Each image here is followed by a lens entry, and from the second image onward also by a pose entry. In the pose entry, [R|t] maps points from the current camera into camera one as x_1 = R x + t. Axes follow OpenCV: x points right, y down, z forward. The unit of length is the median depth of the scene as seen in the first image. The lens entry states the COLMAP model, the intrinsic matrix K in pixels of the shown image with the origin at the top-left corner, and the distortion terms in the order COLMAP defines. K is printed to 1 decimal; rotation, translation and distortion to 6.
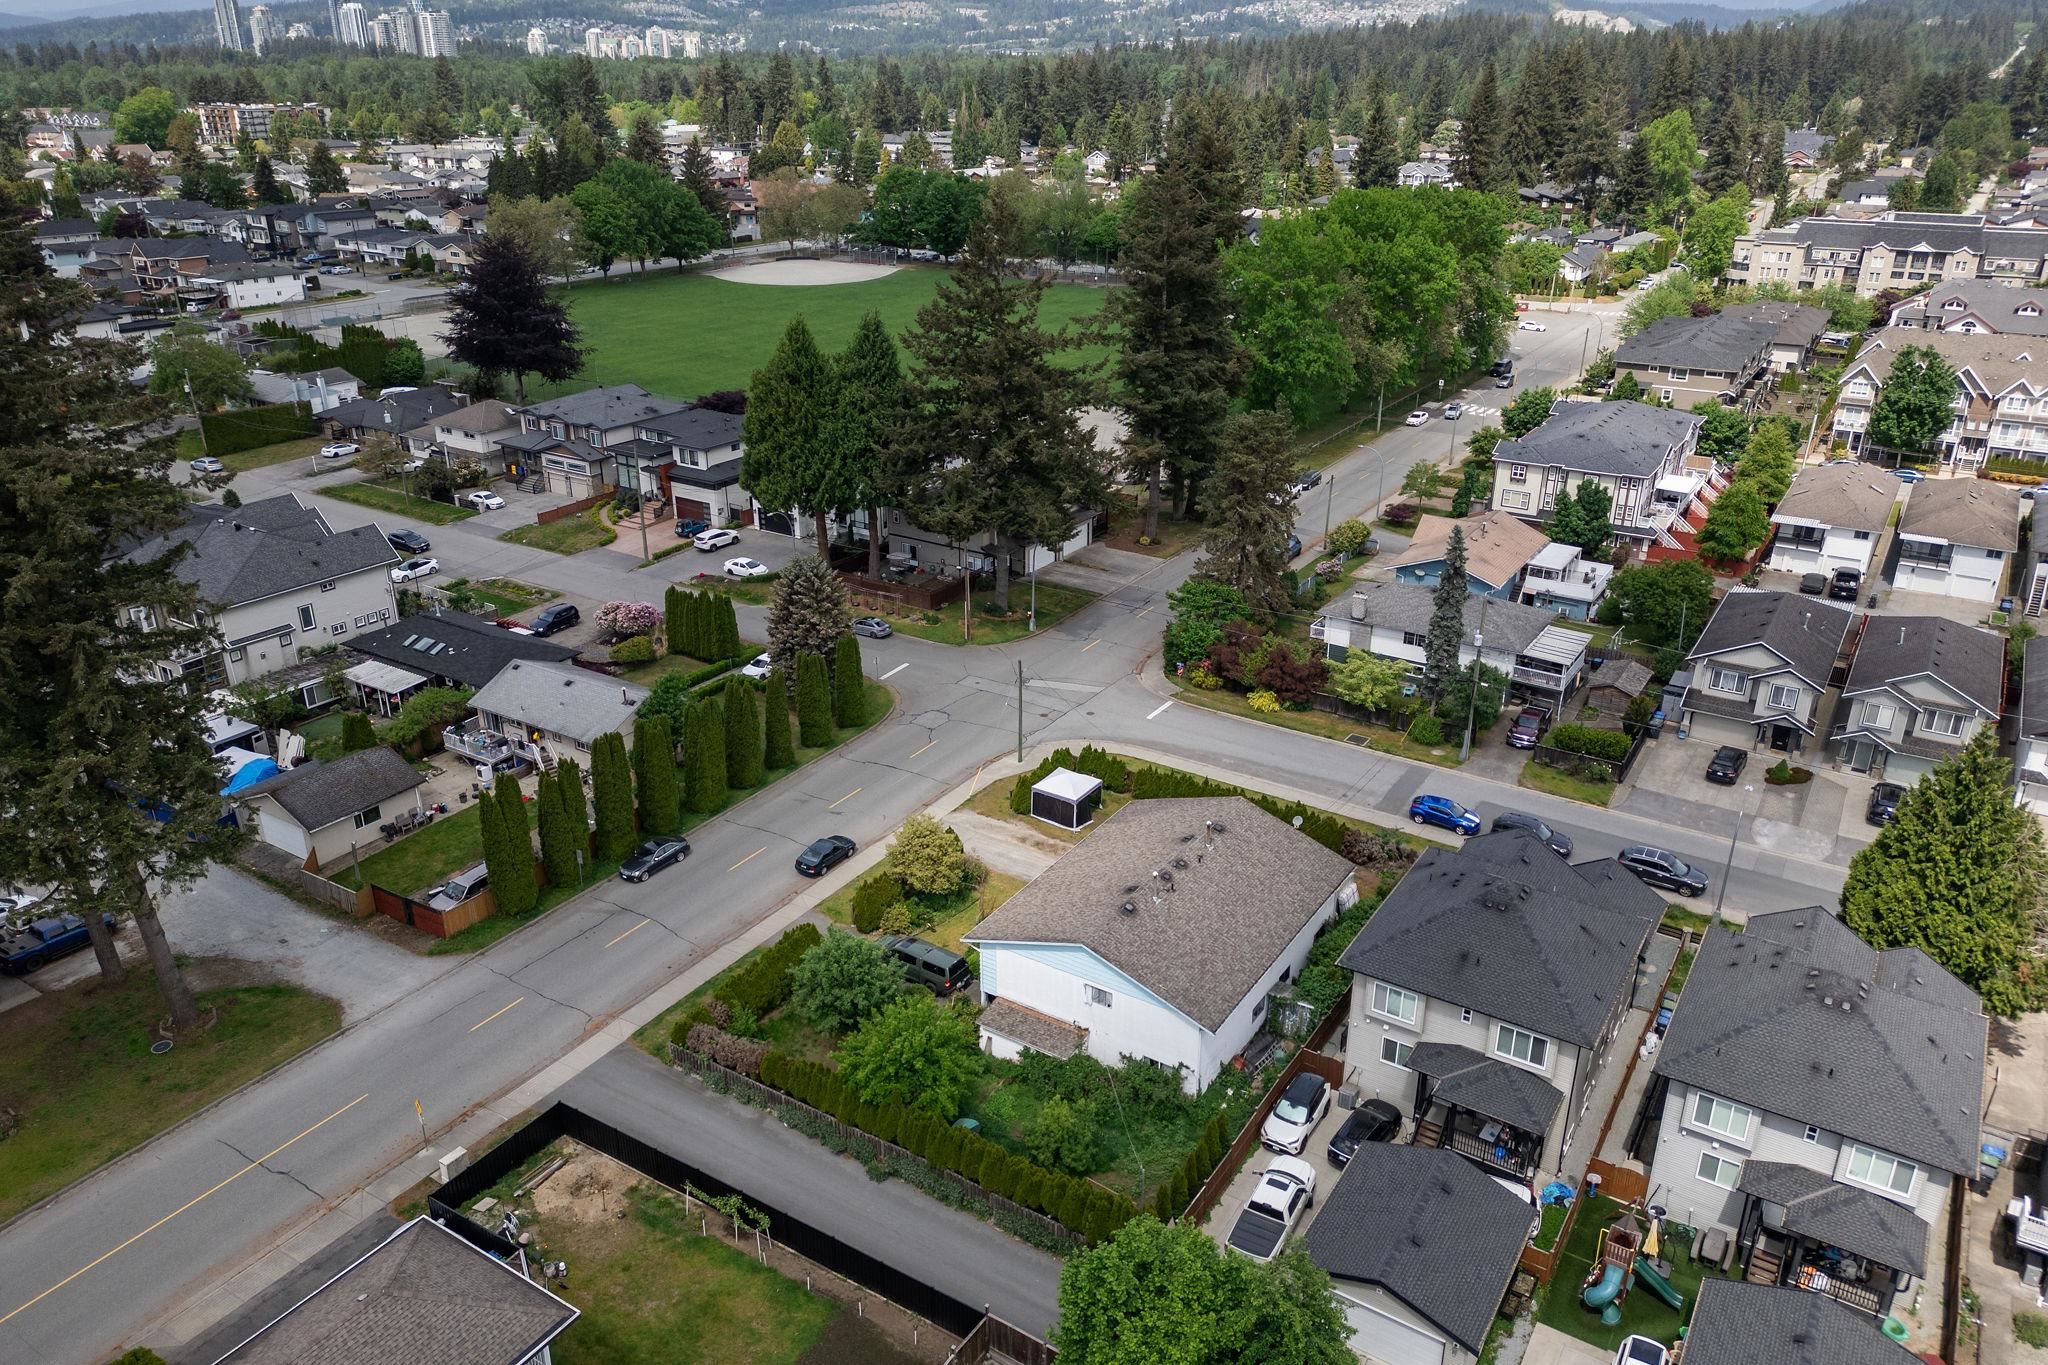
lens RADIAL K [[1438.1, 0, 1025.6], [0, 1438.1, 686.8], [0, 0, 1]] dist [0.069928, -0.059918]
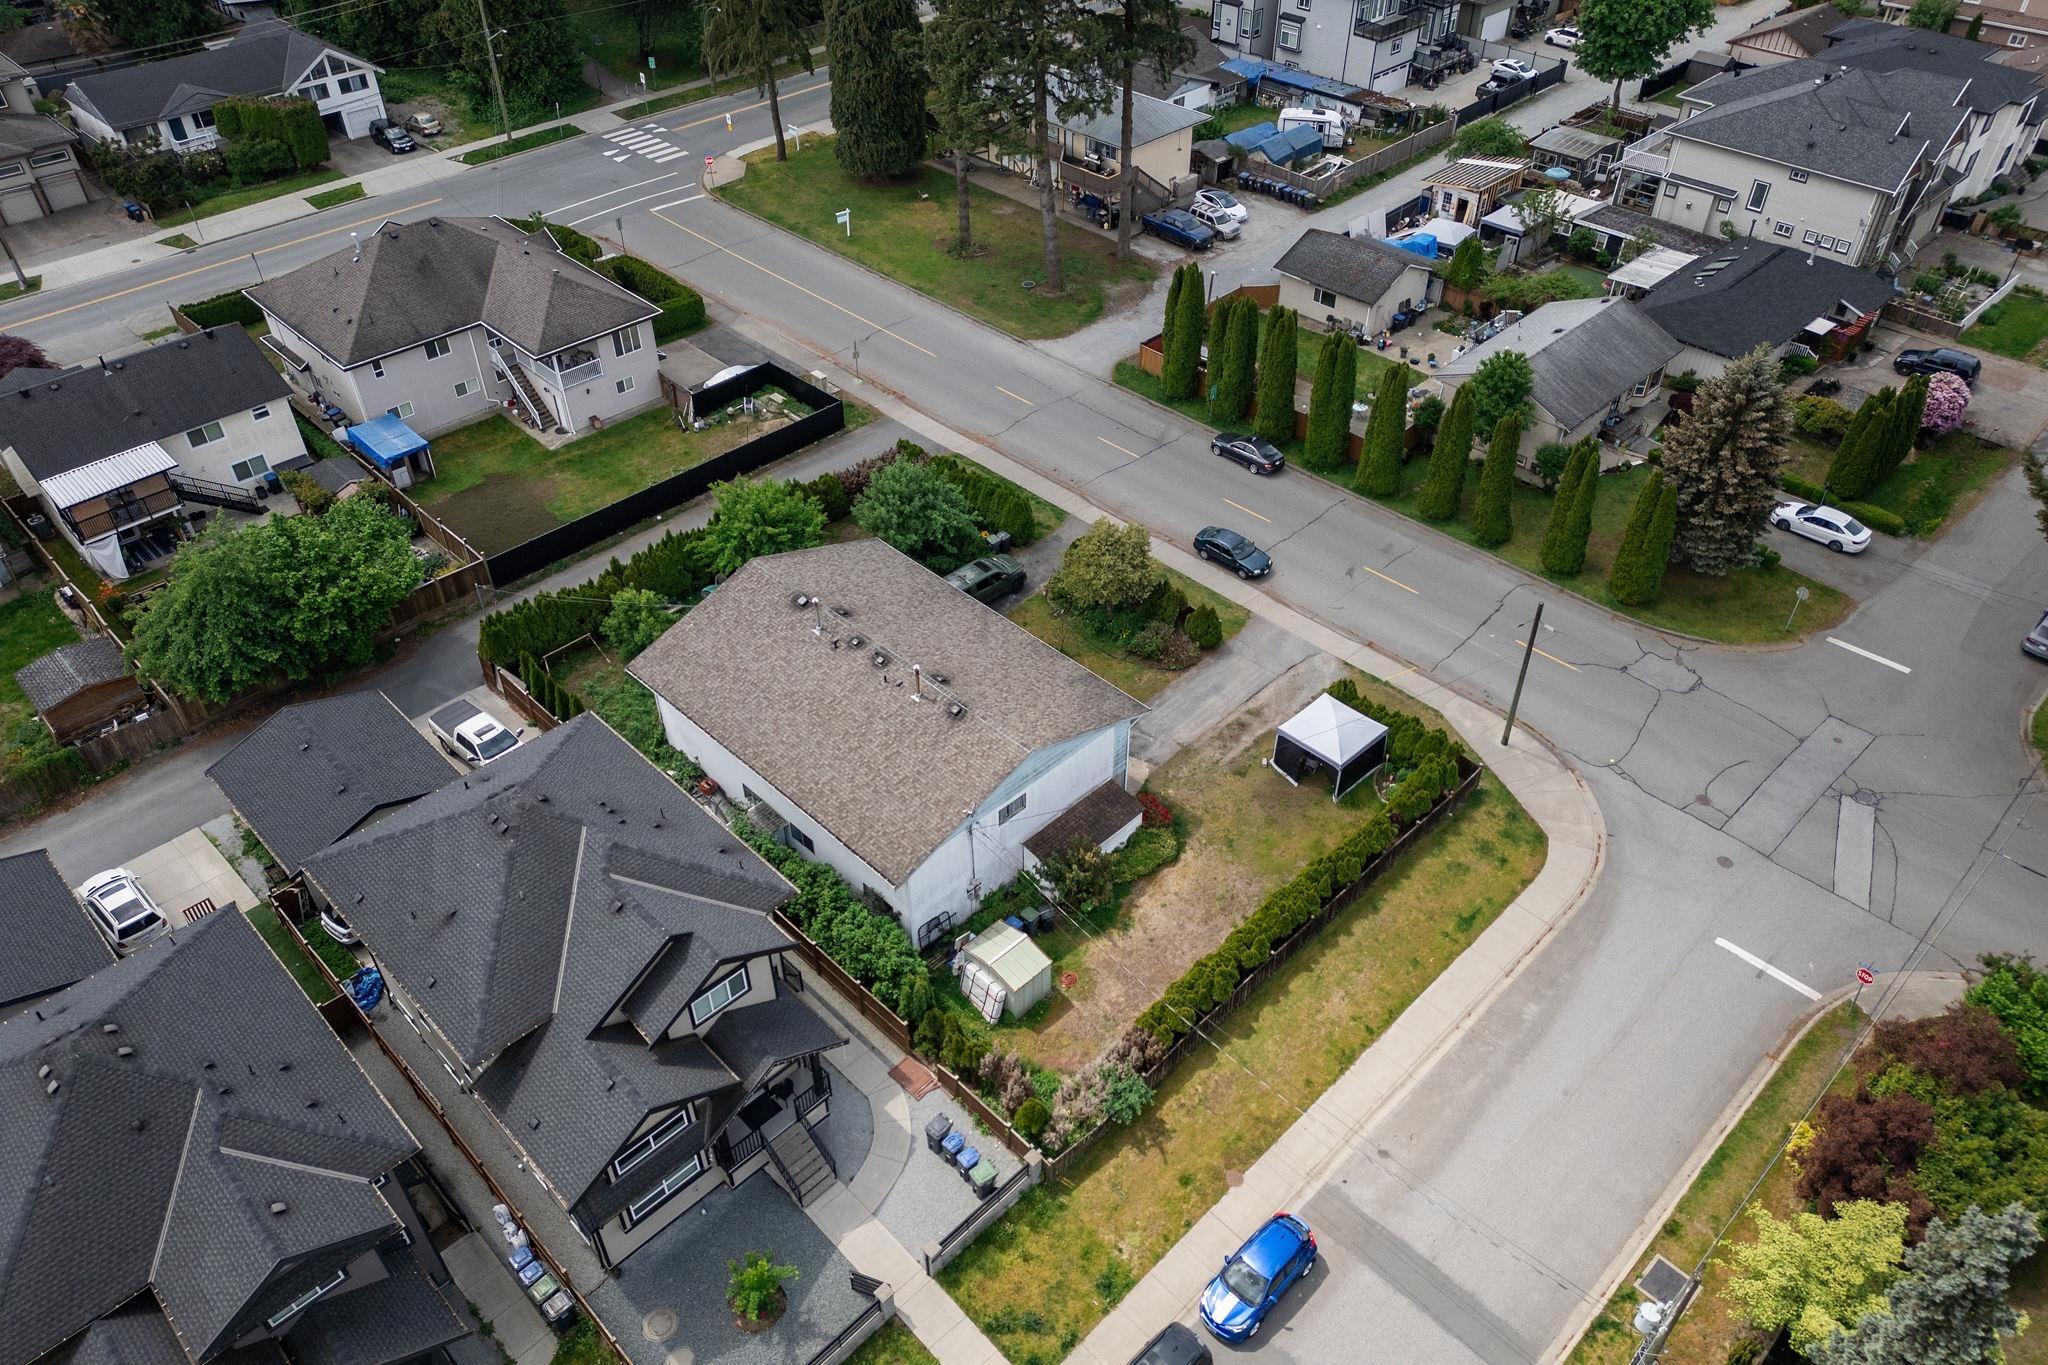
lens RADIAL K [[1443.1, 0, 1024.0], [0, 1443.1, 682.5], [0, 0, 1]] dist [0.083697, -0.084344]
pose [[-0.219486, 0.628173, -0.746475, 0.148410], [-0.382950, 0.648253, 0.658116, -0.090213], [0.897315, 0.430310, 0.098277, 0.215121]]
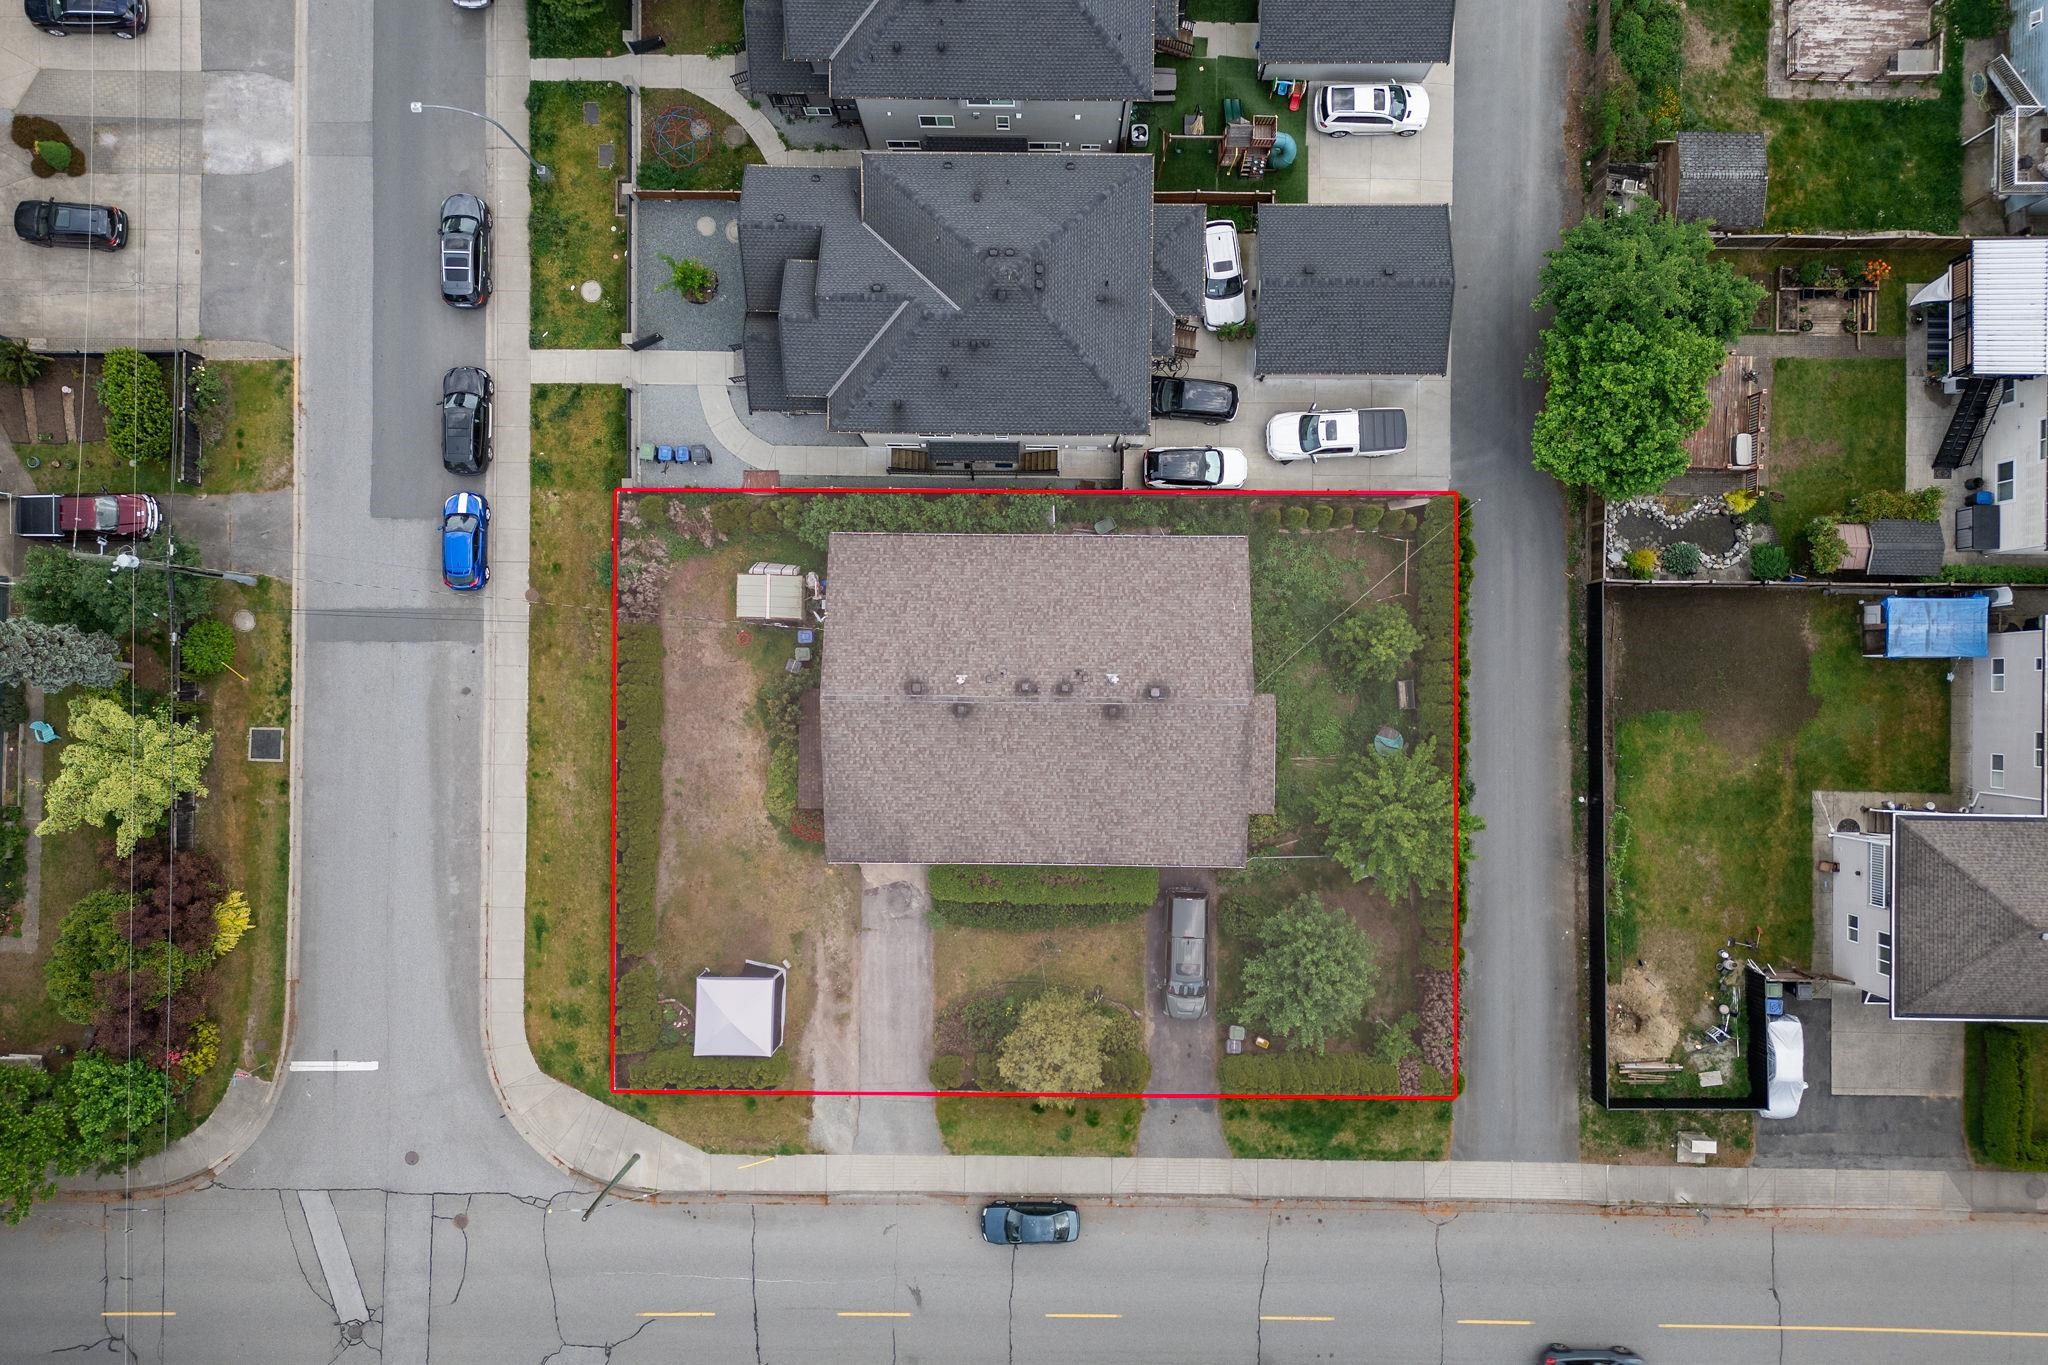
lens RADIAL K [[1443.1, 0, 1024.0], [0, 1443.1, 682.5], [0, 0, 1]] dist [0.083697, -0.084344]
pose [[-0.533562, -0.845741, 0.005839, 0.022964], [0.339148, -0.207628, 0.917534, -0.129458], [-0.774784, 0.491542, 0.397614, 0.147660]]
